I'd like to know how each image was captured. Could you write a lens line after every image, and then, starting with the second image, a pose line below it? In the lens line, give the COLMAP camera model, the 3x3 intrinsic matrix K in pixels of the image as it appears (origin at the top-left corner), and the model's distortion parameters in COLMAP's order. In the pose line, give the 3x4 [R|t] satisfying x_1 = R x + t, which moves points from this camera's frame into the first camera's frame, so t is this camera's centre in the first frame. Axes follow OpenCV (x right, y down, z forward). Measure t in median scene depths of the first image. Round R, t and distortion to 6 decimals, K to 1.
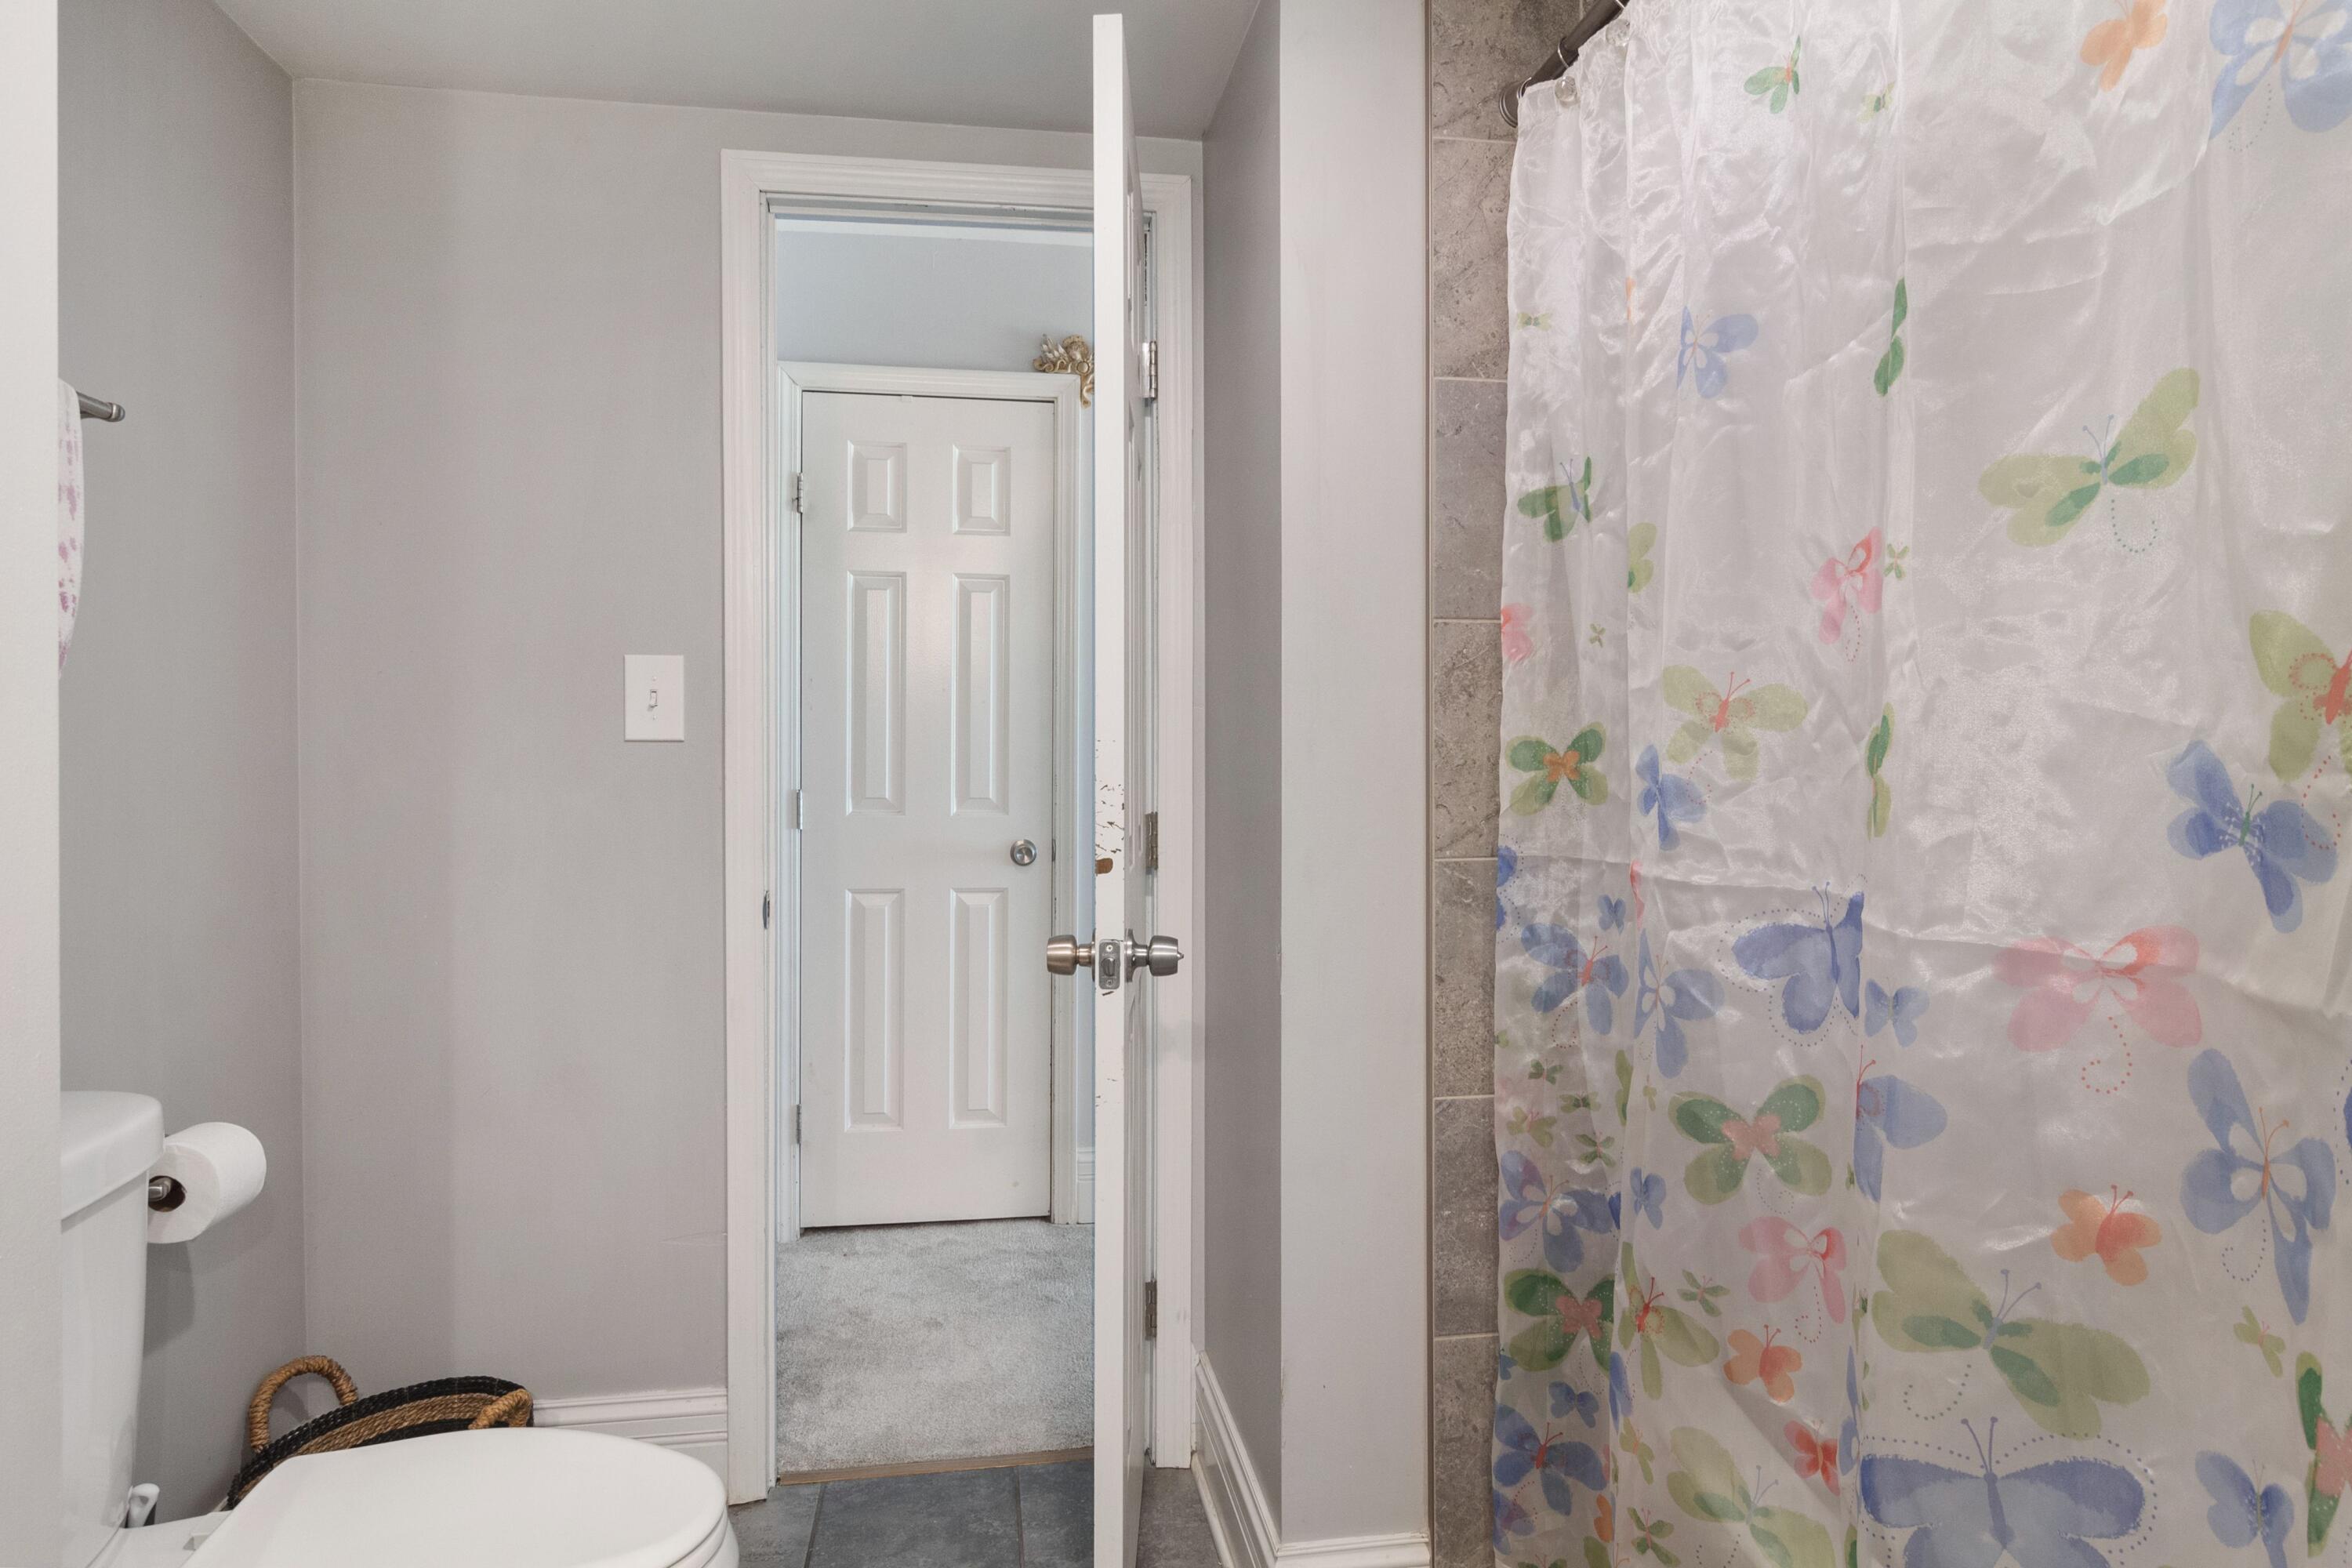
lens RADIAL K [[1390.7, 0, 1177.7], [0, 1390.7, 767.4], [0, 0, 1]] dist [0.001412, 0.002133]
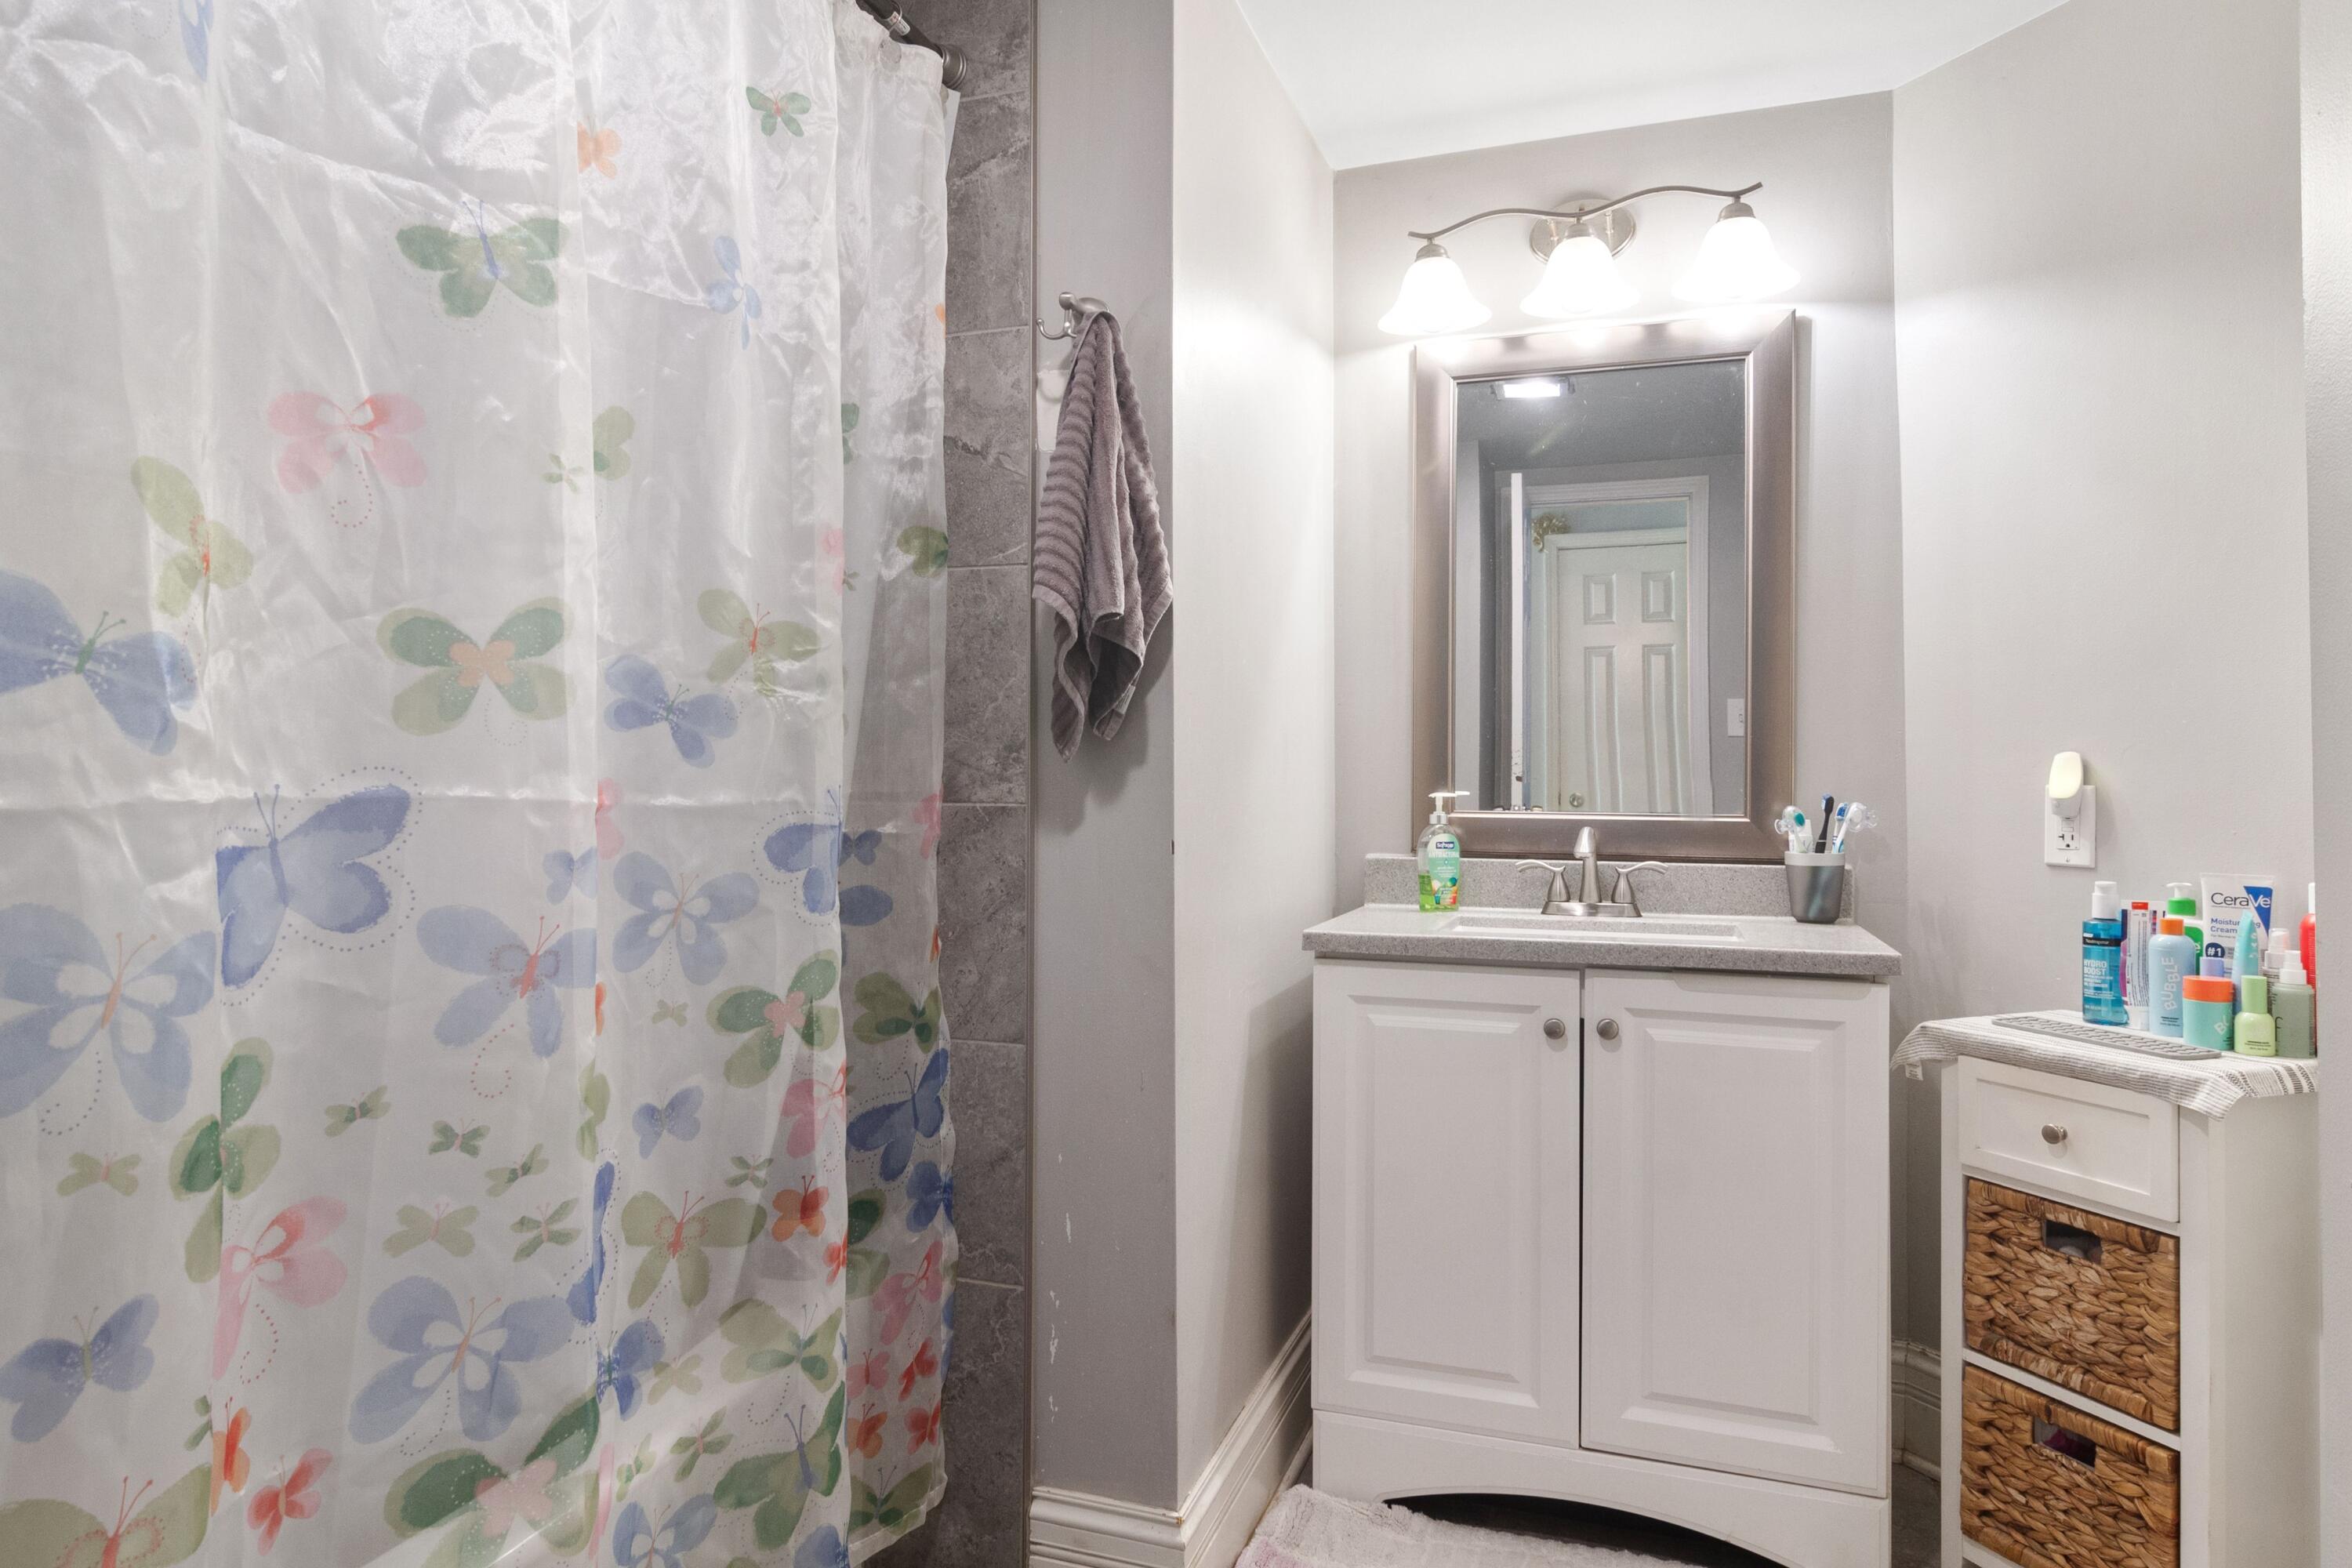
lens RADIAL K [[1390.7, 0, 1177.7], [0, 1390.7, 767.4], [0, 0, 1]] dist [0.001412, 0.002133]
pose [[-0.880739, -0.002810, 0.473593, -0.523854], [0.001172, 0.999966, 0.008114, 0.092100], [-0.473600, 0.007702, -0.880706, 2.033793]]
